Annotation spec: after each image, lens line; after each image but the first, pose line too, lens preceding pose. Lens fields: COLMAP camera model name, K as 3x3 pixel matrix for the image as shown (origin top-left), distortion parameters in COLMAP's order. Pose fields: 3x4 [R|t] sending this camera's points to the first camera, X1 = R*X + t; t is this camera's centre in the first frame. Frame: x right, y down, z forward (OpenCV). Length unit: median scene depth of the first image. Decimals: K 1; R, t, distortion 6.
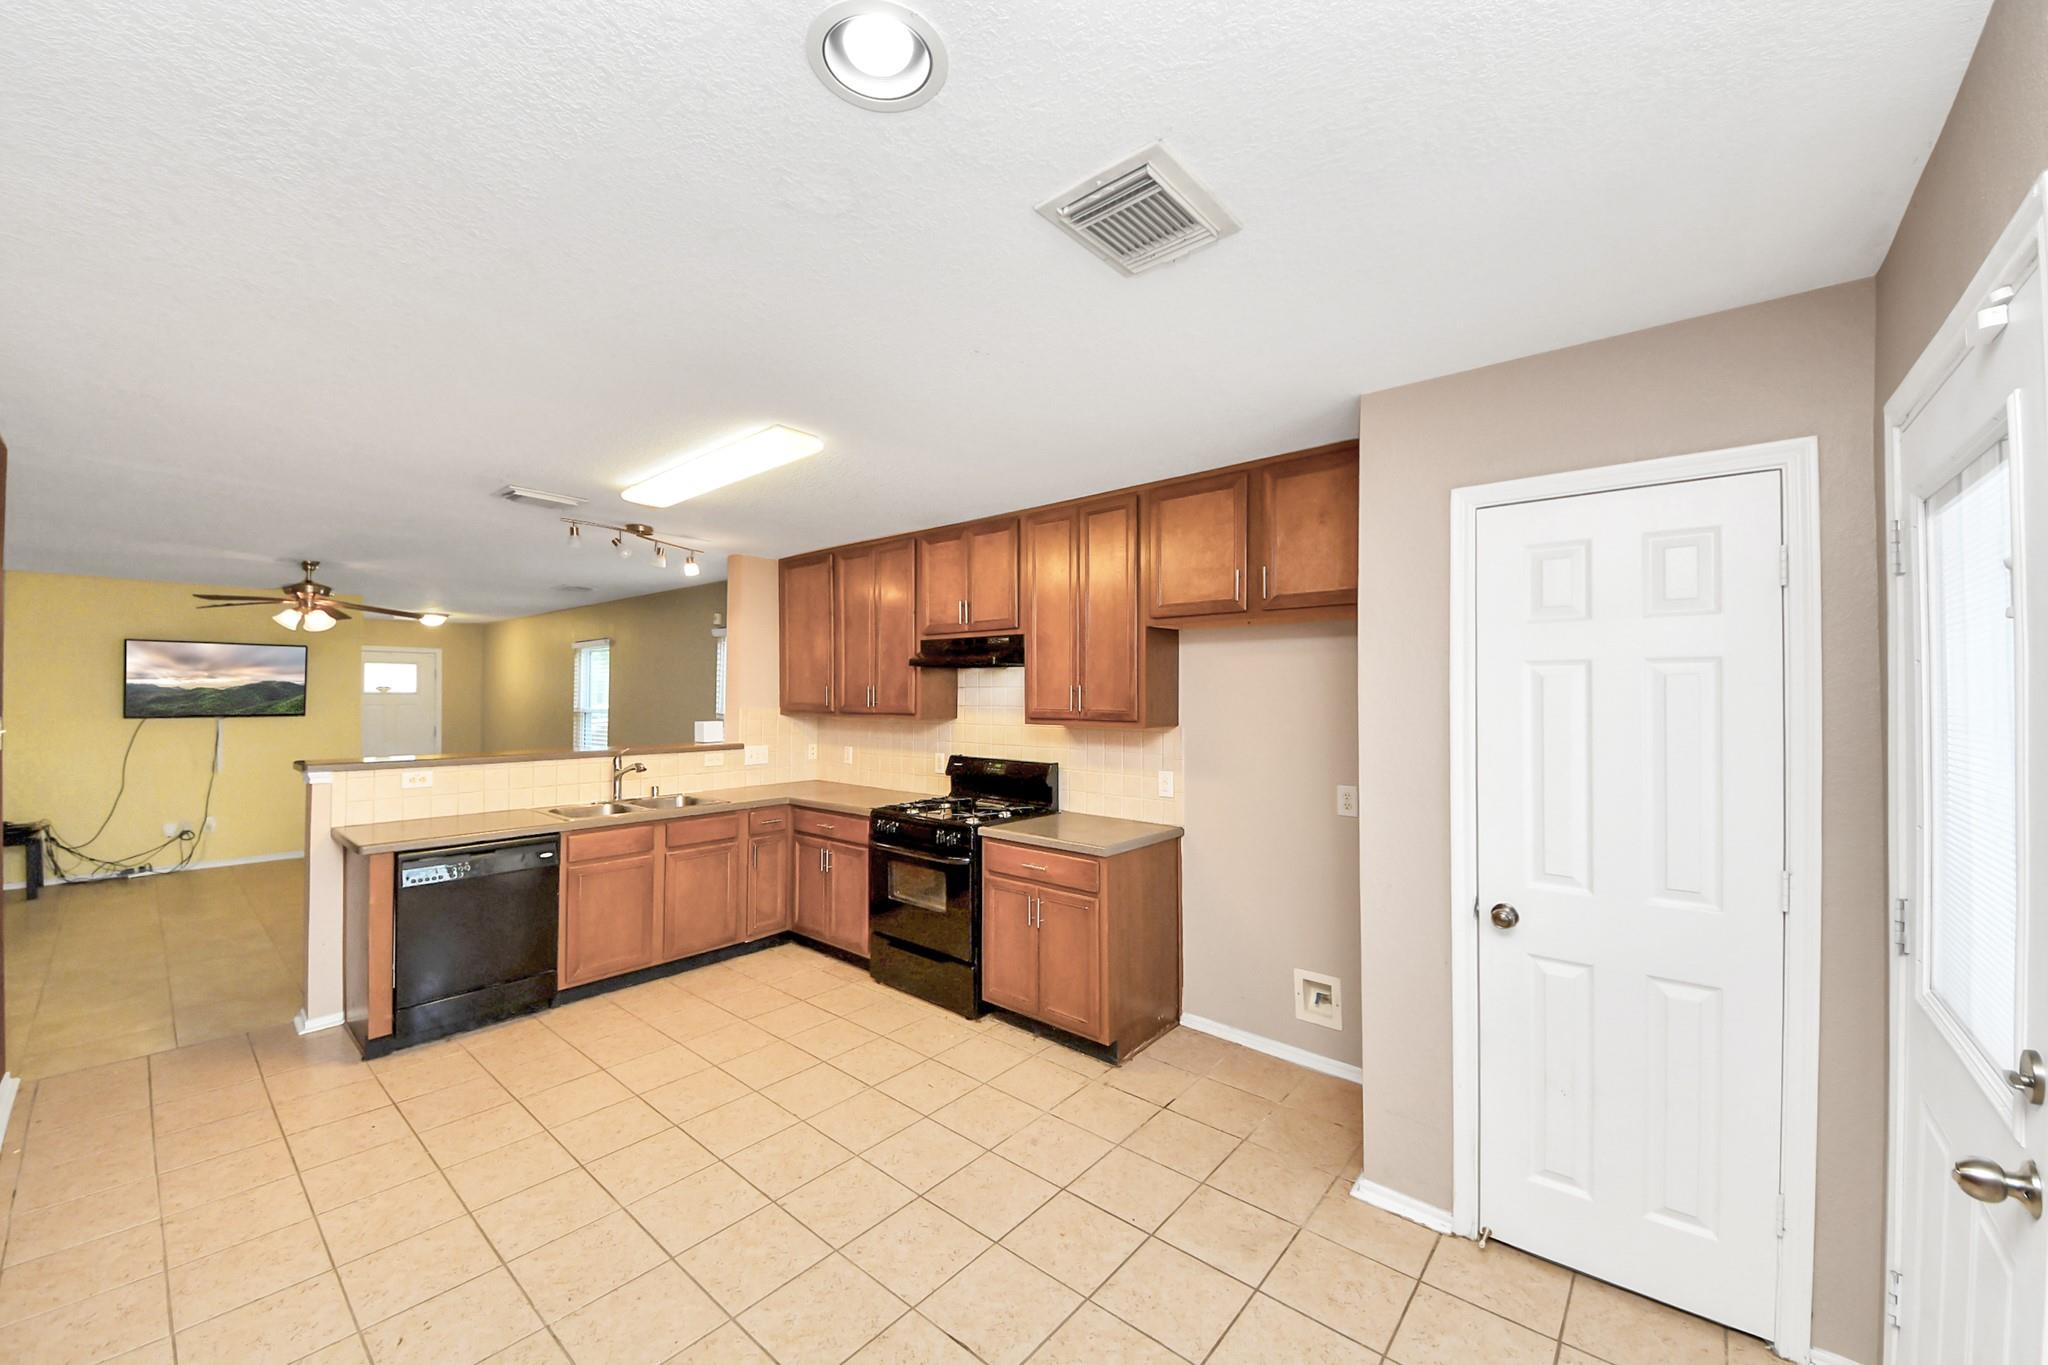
lens RADIAL K [[758.5, 0, 1011.5], [0, 758.5, 686.1], [0, 0, 1]] dist [0.067515, -0.035856]
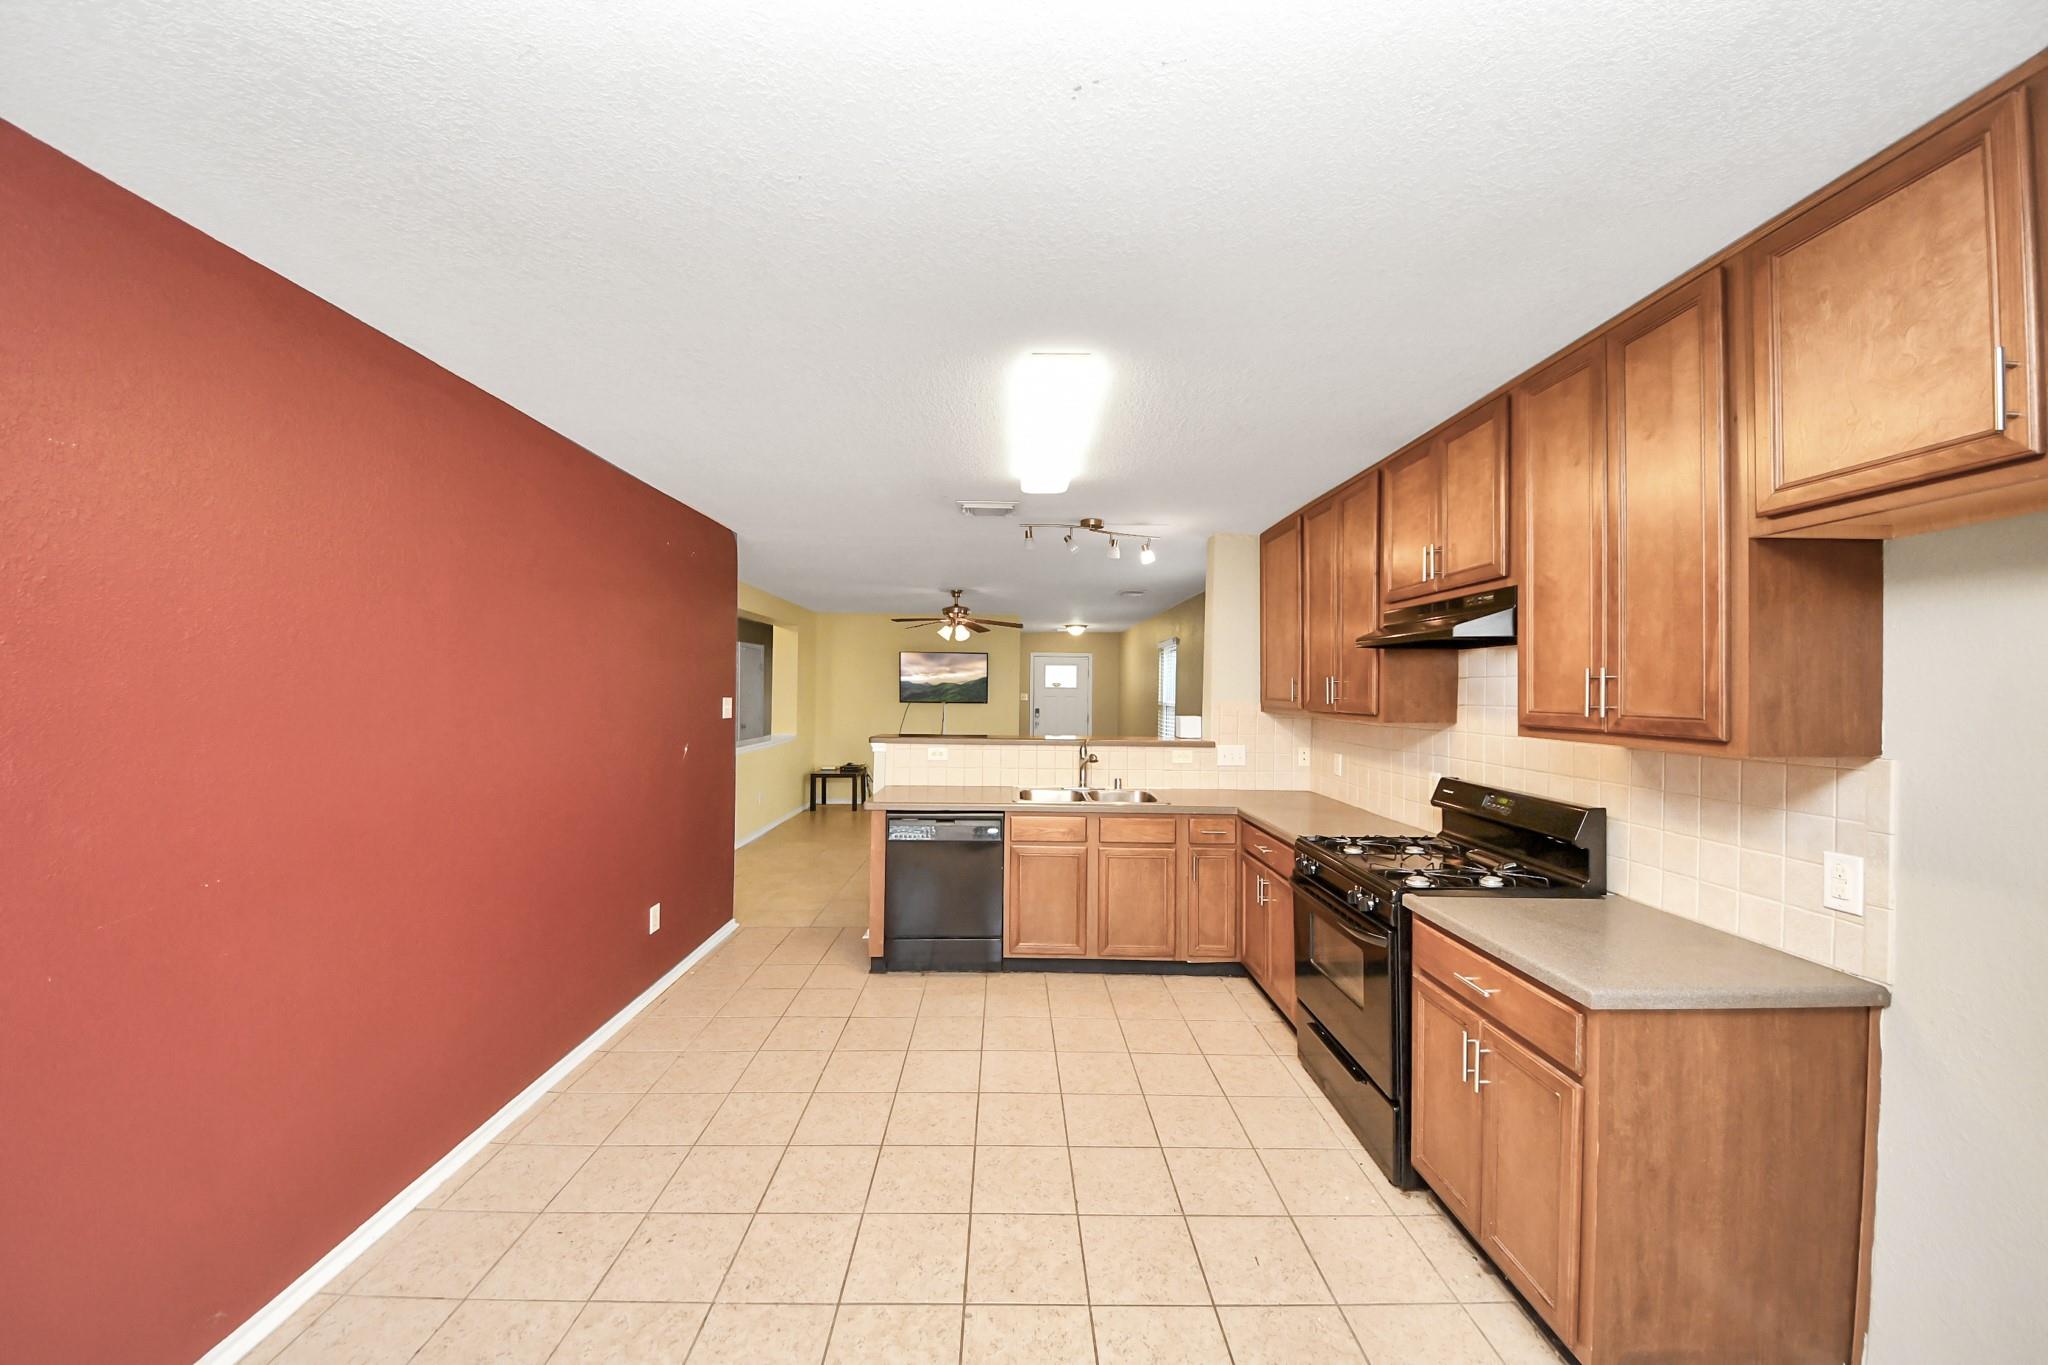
lens RADIAL K [[731.4, 0, 1024.0], [0, 731.4, 682.5], [0, 0, 1]] dist [0.050478, -0.030782]
pose [[0.671281, -0.001870, -0.741200, 0.180694], [-0.001395, 0.999992, -0.003787, 0.010214], [0.741201, 0.003576, 0.671273, 0.302160]]
